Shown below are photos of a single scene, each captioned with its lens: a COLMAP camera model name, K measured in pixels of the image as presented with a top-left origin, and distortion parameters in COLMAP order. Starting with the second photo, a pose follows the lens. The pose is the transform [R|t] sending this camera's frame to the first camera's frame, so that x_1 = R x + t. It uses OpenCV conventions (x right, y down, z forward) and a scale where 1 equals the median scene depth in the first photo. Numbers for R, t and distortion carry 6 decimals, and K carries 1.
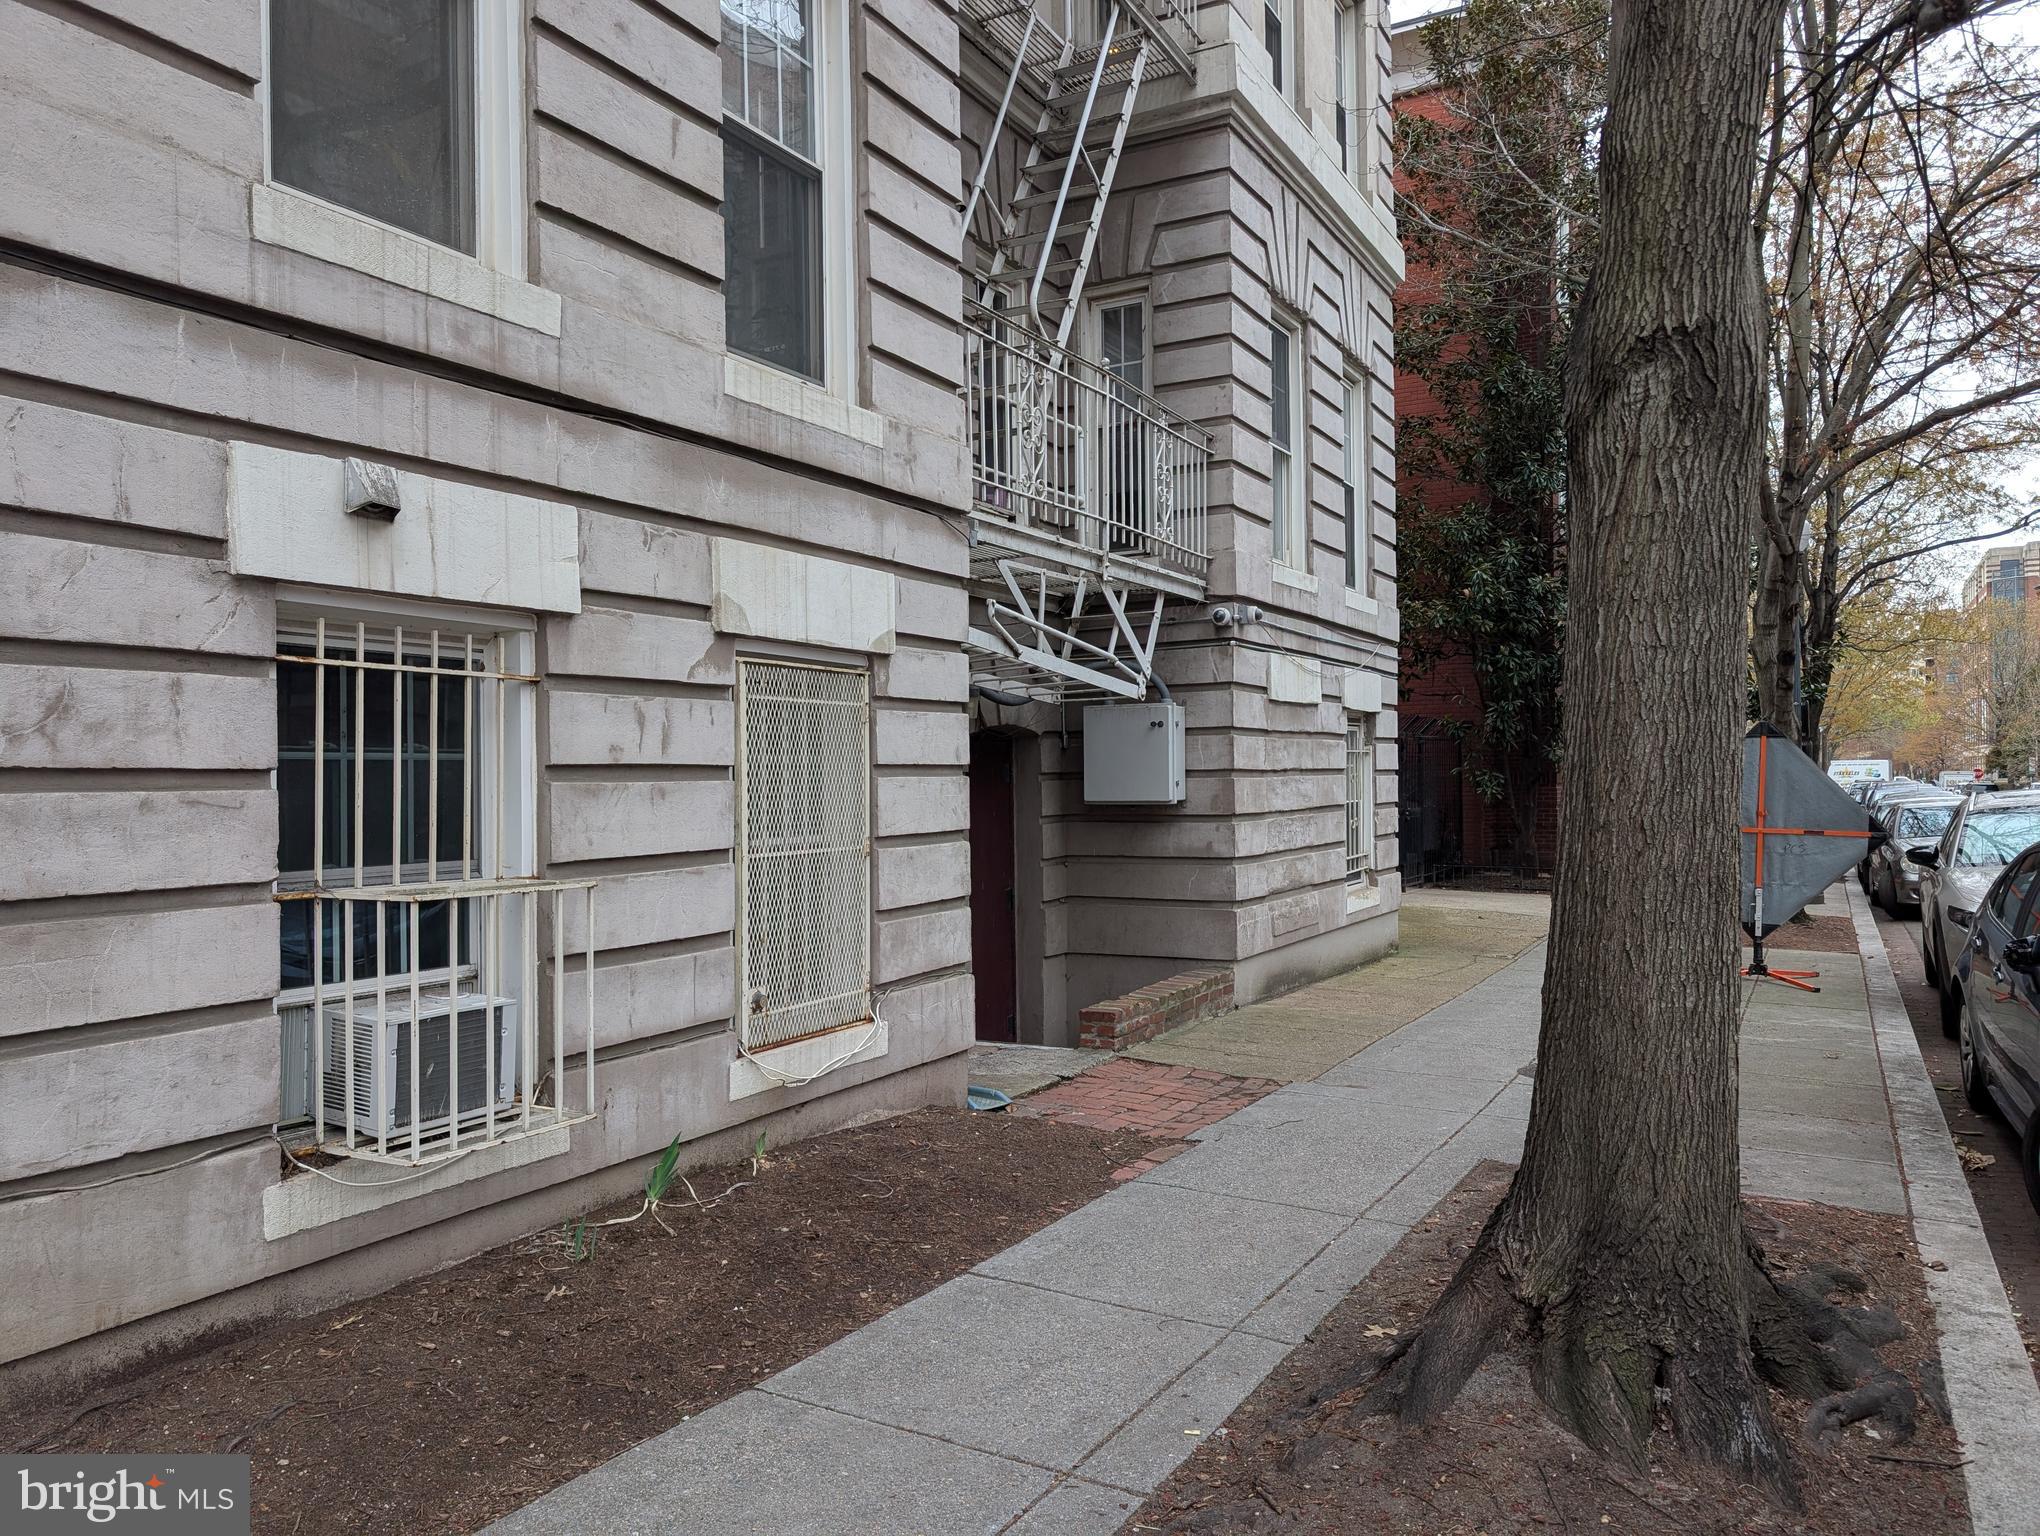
lens RADIAL K [[1432.0, 0, 1006.6], [0, 1432.0, 764.2], [0, 0, 1]] dist [0.028407, -0.001865]
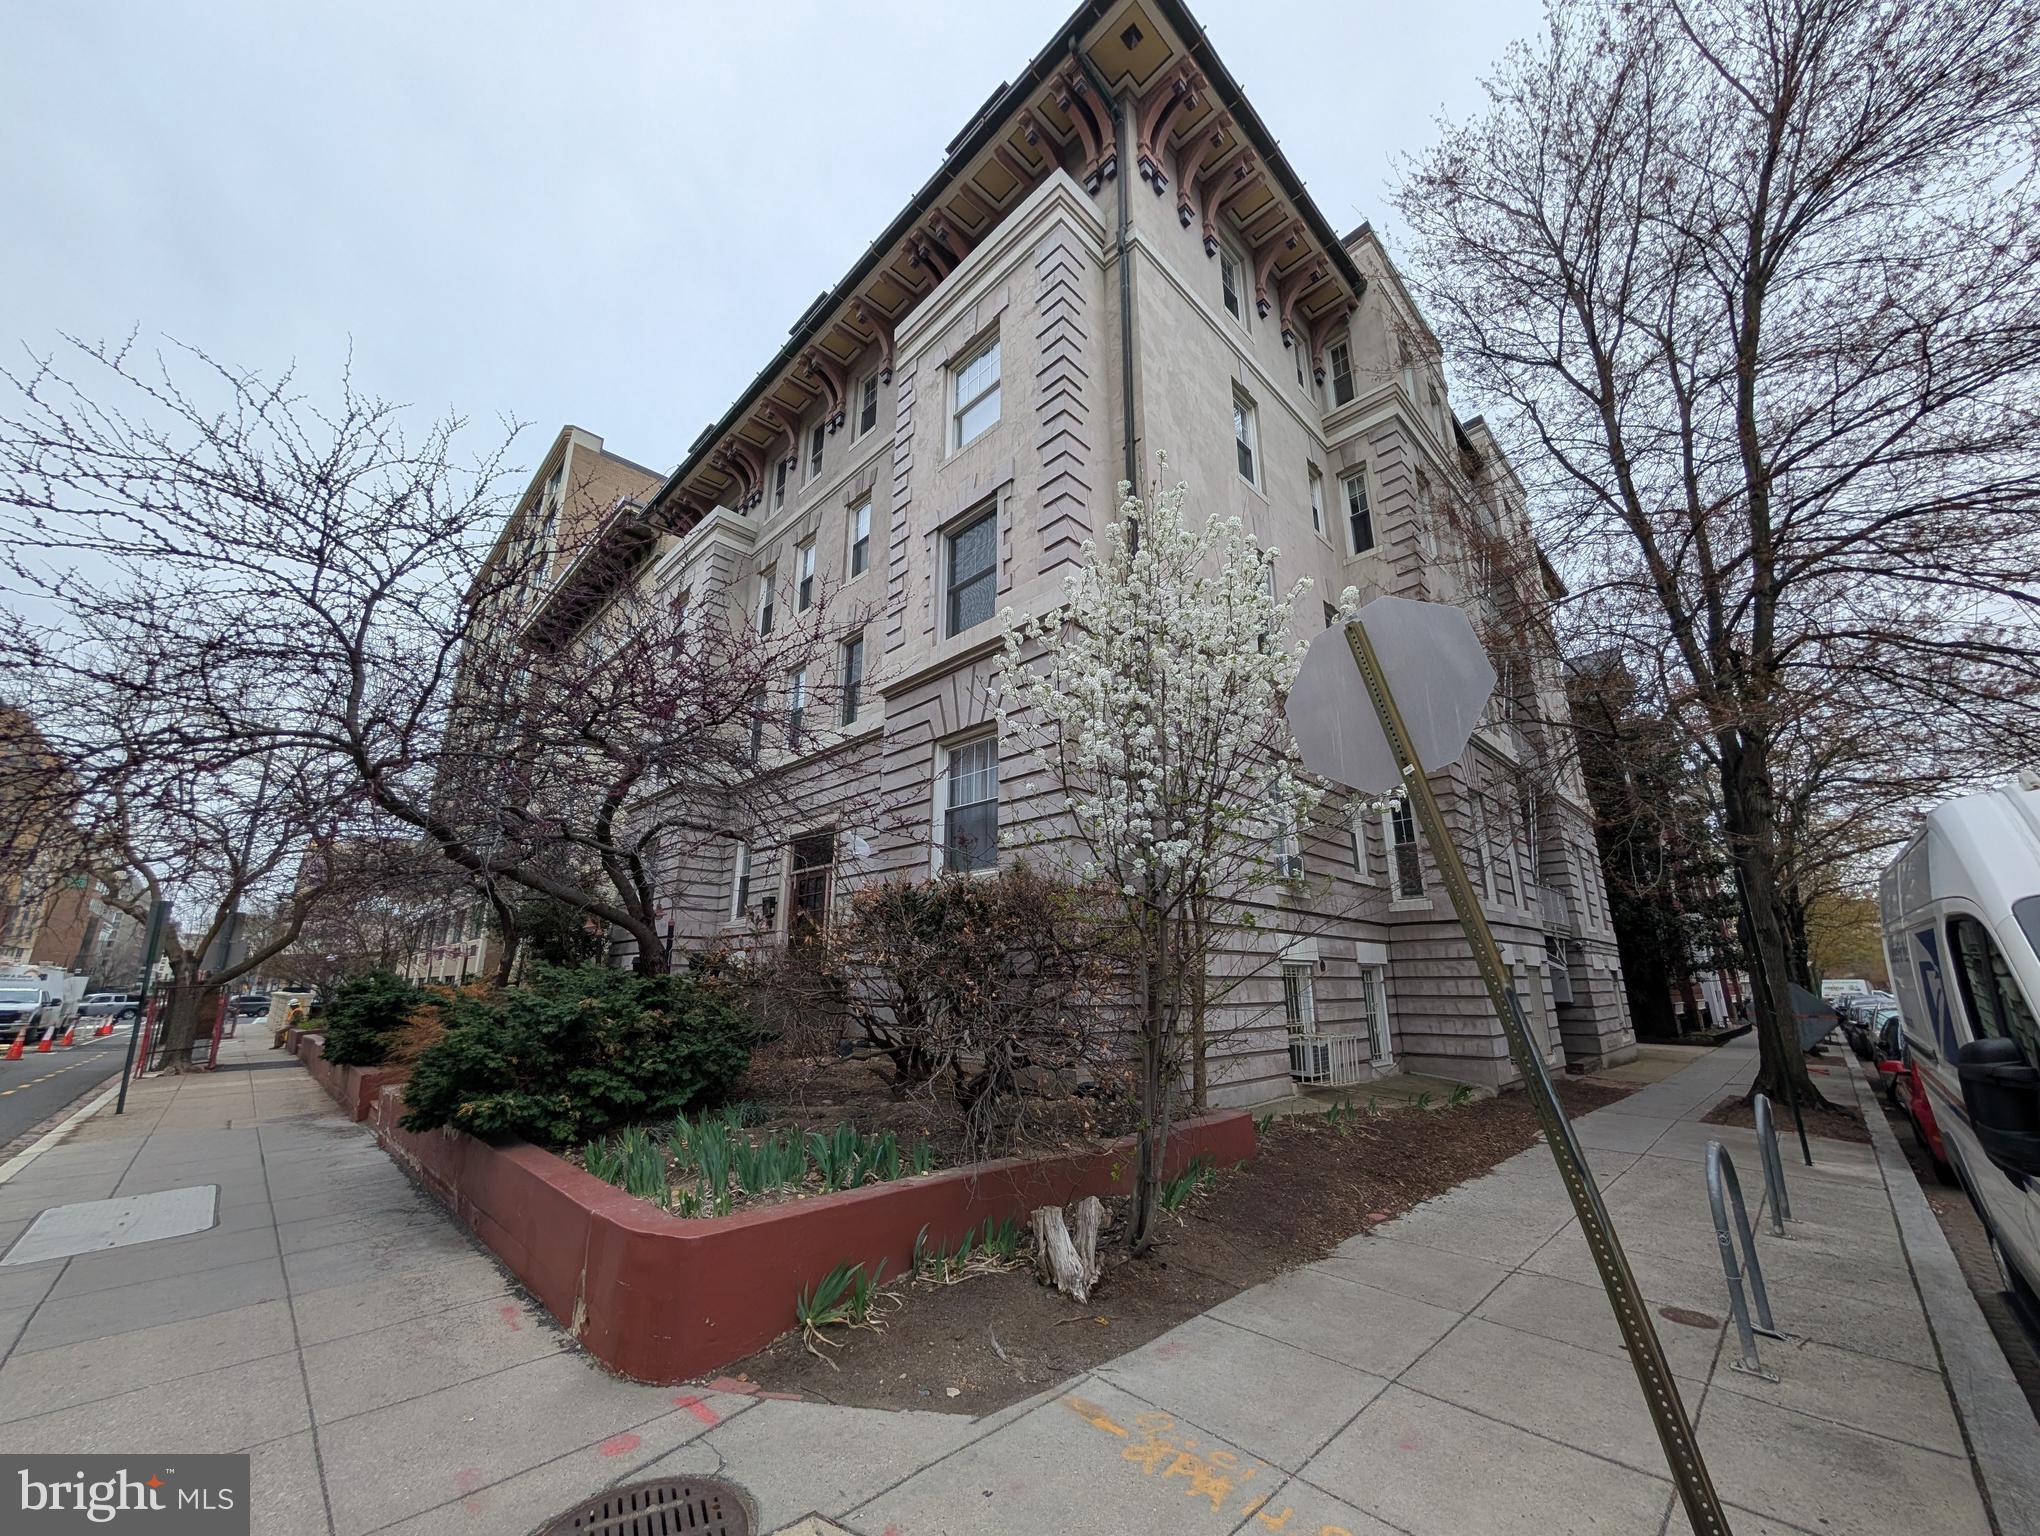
lens RADIAL K [[771.7, 0, 1036.2], [0, 771.7, 782.8], [0, 0, 1]] dist [-0.000590, 0.000132]
pose [[0.965218, -0.071350, -0.251521, -0.507690], [0.005144, 0.967037, -0.254582, -0.014390], [0.261395, 0.244433, 0.933769, -0.944290]]
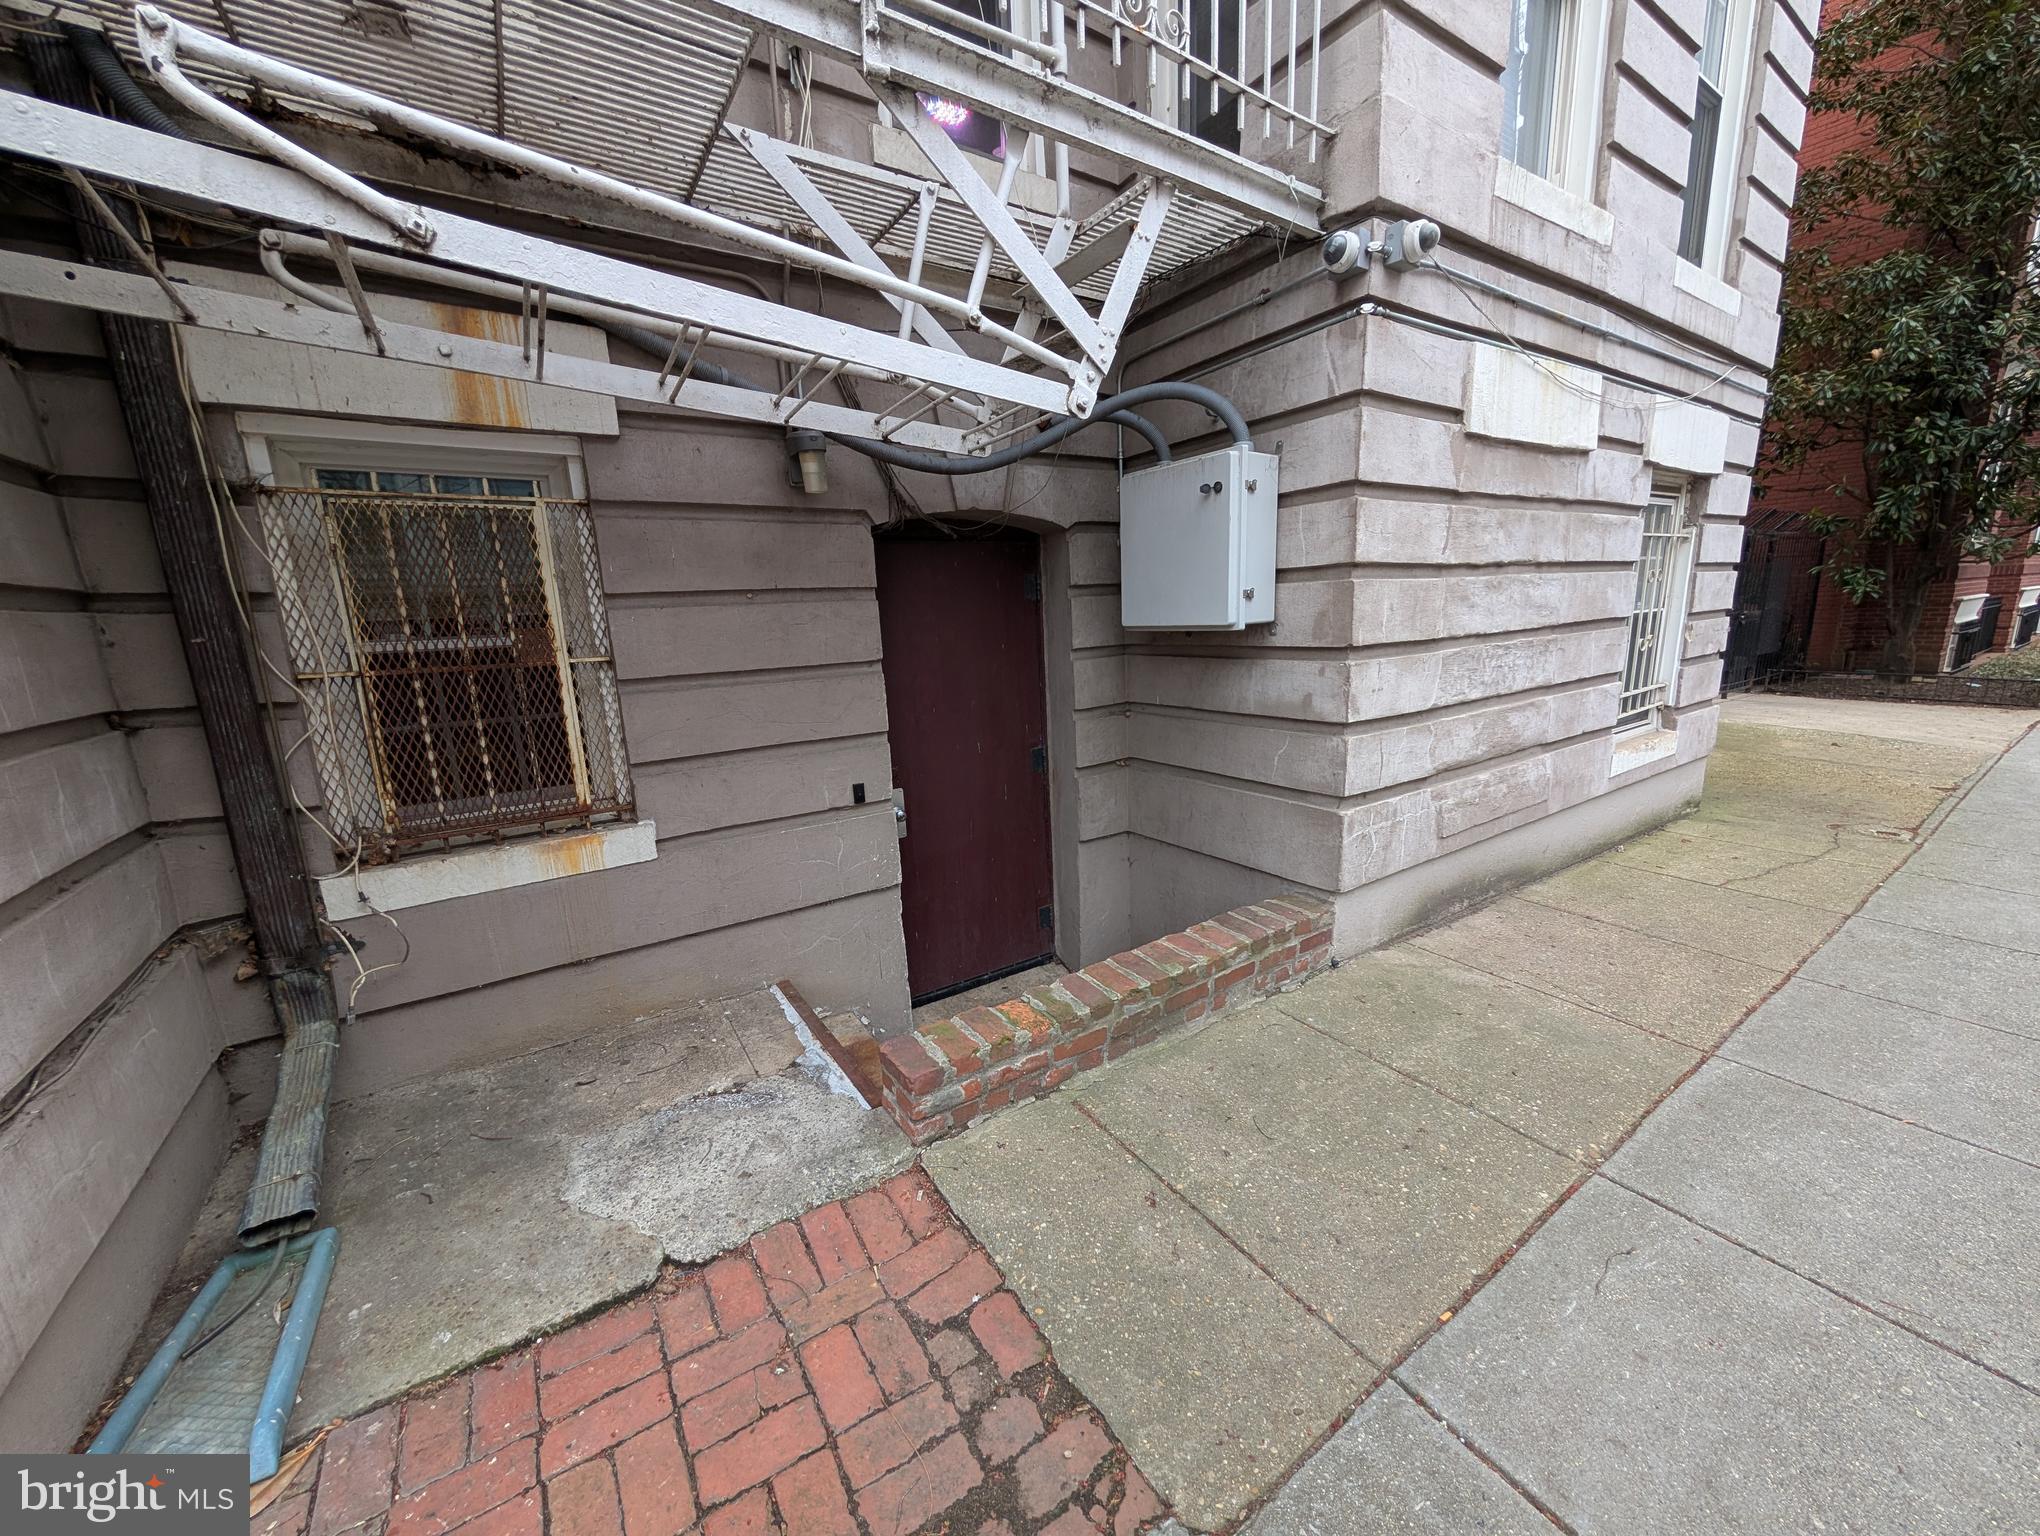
lens RADIAL K [[771.7, 0, 1039.3], [0, 771.7, 777.0], [0, 0, 1]] dist [-0.000590, 0.000132]
pose [[0.897992, 0.068059, -0.434717, 0.160956], [0.034883, 0.973845, 0.224521, 0.011066], [0.438627, -0.216782, 0.872130, 0.587329]]
